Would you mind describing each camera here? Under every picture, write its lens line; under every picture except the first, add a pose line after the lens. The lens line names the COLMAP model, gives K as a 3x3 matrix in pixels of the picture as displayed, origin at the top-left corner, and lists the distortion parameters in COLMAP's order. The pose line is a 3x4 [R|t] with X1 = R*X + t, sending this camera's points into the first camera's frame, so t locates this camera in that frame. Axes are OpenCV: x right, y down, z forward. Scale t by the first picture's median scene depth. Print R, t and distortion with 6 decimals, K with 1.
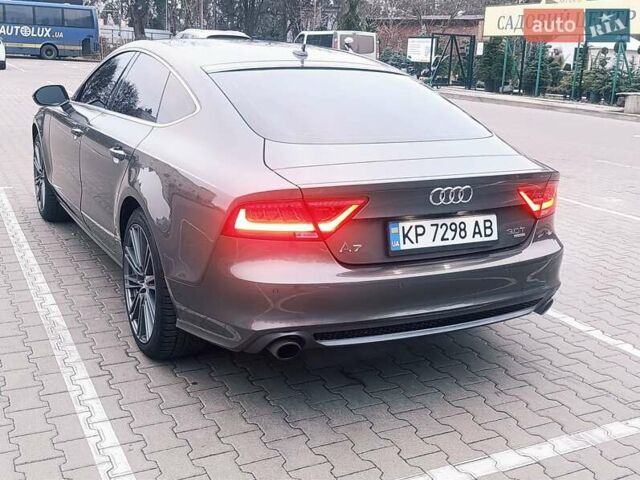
lens RADIAL K [[736.5, 0, 322.2], [0, 736.5, 238.2], [0, 0, 1]] dist [0.164340, -0.428344]
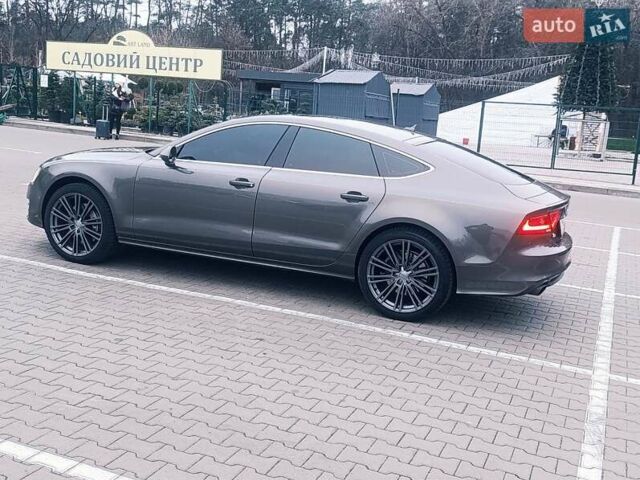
lens RADIAL K [[736.5, 0, 322.2], [0, 736.5, 238.2], [0, 0, 1]] dist [0.164340, -0.428344]
pose [[0.754113, -0.093282, 0.650086, -1.632964], [0.112945, 0.993534, 0.011545, -0.068466], [-0.646960, 0.064718, 0.759773, -0.127630]]
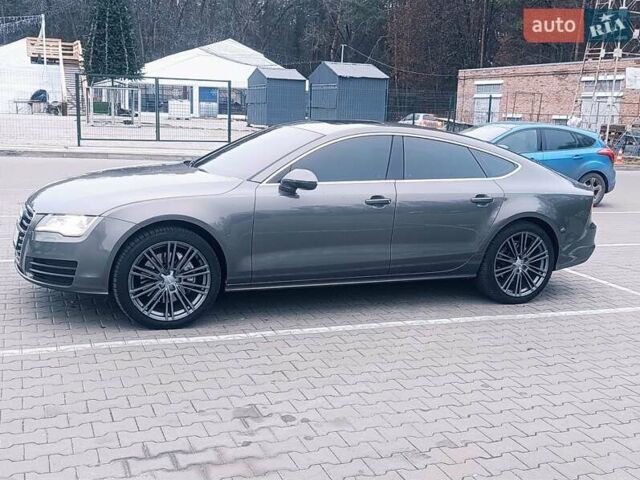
lens RADIAL K [[736.5, 0, 322.2], [0, 736.5, 238.2], [0, 0, 1]] dist [0.164340, -0.428344]
pose [[0.087019, -0.210125, 0.973794, -2.351152], [0.201512, 0.961008, 0.189359, -0.508513], [-0.975613, 0.179754, 0.125969, 1.427016]]
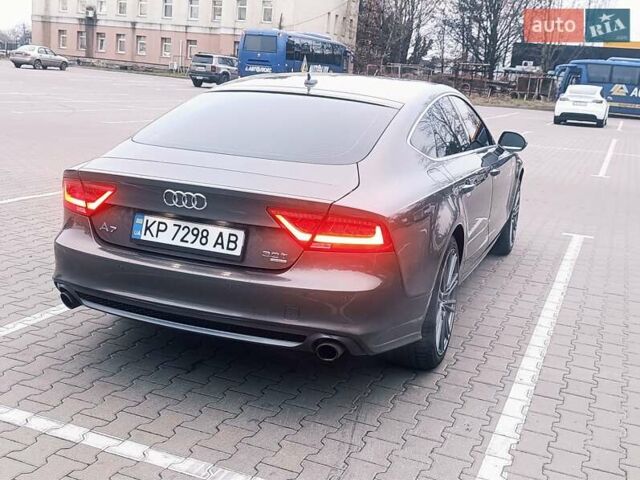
lens RADIAL K [[736.5, 0, 322.2], [0, 736.5, 238.2], [0, 0, 1]] dist [0.164340, -0.428344]
pose [[0.659762, 0.170487, -0.731880, 1.052753], [-0.230329, 0.972927, 0.019005, -0.067022], [0.715306, 0.156035, 0.681168, 0.403070]]
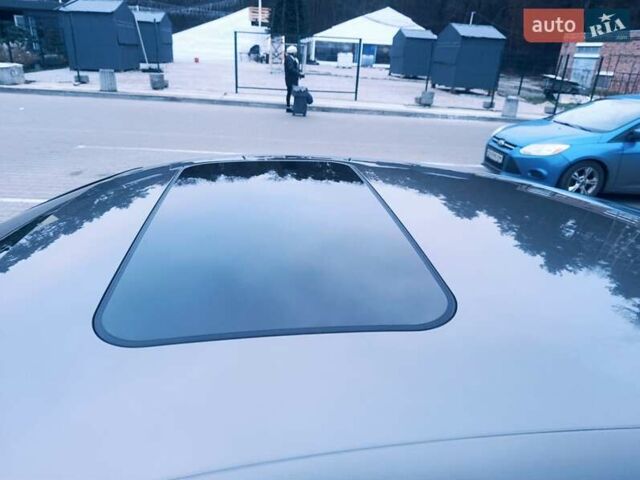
lens RADIAL K [[445.2, 0, 320.0], [0, 445.2, 240.0], [0, 0, 1]] dist [-0.012142, -0.001959]
pose [[0.355722, -0.385351, 0.851450, -0.447401], [0.177638, 0.922309, 0.343206, -0.498048], [-0.917554, 0.029164, 0.396539, 1.440299]]
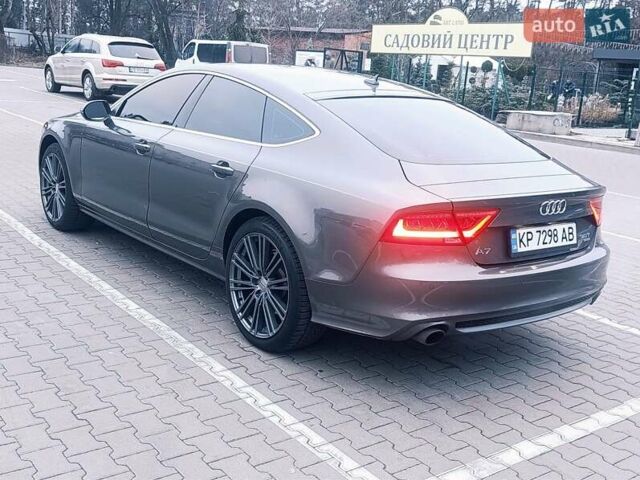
lens RADIAL K [[736.5, 0, 322.2], [0, 736.5, 238.2], [0, 0, 1]] dist [0.164340, -0.428344]
pose [[0.982620, -0.008484, 0.185433, -0.413198], [0.010341, 0.999906, -0.009049, 0.000442], [-0.185339, 0.010809, 0.982615, -0.137447]]
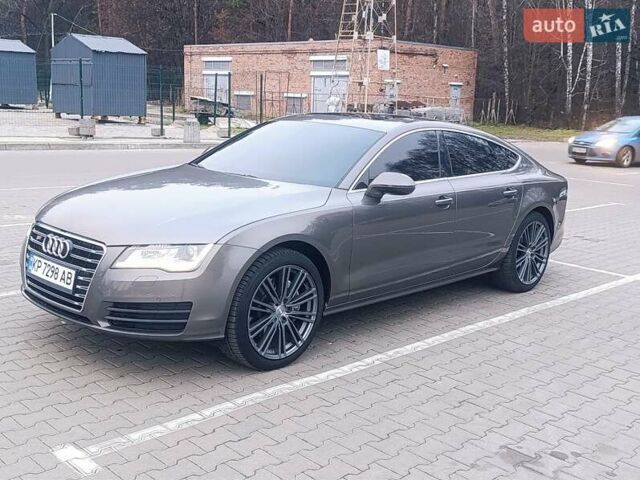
lens RADIAL K [[736.5, 0, 322.2], [0, 736.5, 238.2], [0, 0, 1]] dist [0.164340, -0.428344]
pose [[-0.308759, -0.233151, 0.922122, -2.066964], [0.175221, 0.938955, 0.296077, -0.710968], [-0.934861, 0.252991, -0.249058, 2.248015]]
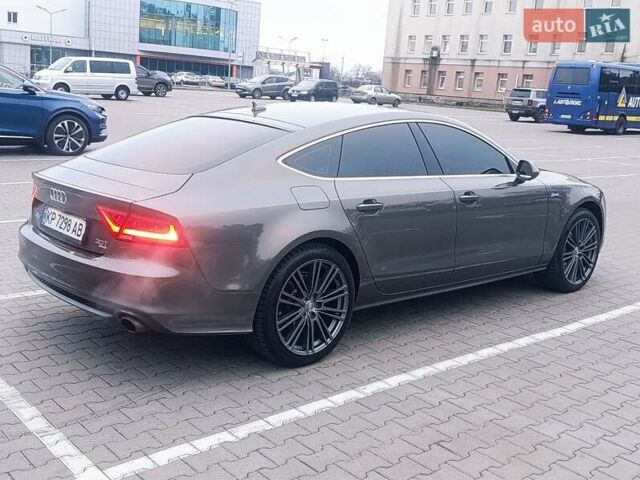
lens RADIAL K [[736.5, 0, 322.2], [0, 736.5, 238.2], [0, 0, 1]] dist [0.164340, -0.428344]
pose [[0.250086, 0.171814, -0.952857, 1.589094], [-0.287810, 0.952836, 0.096272, -0.249966], [0.924458, 0.250166, 0.287740, 1.029736]]
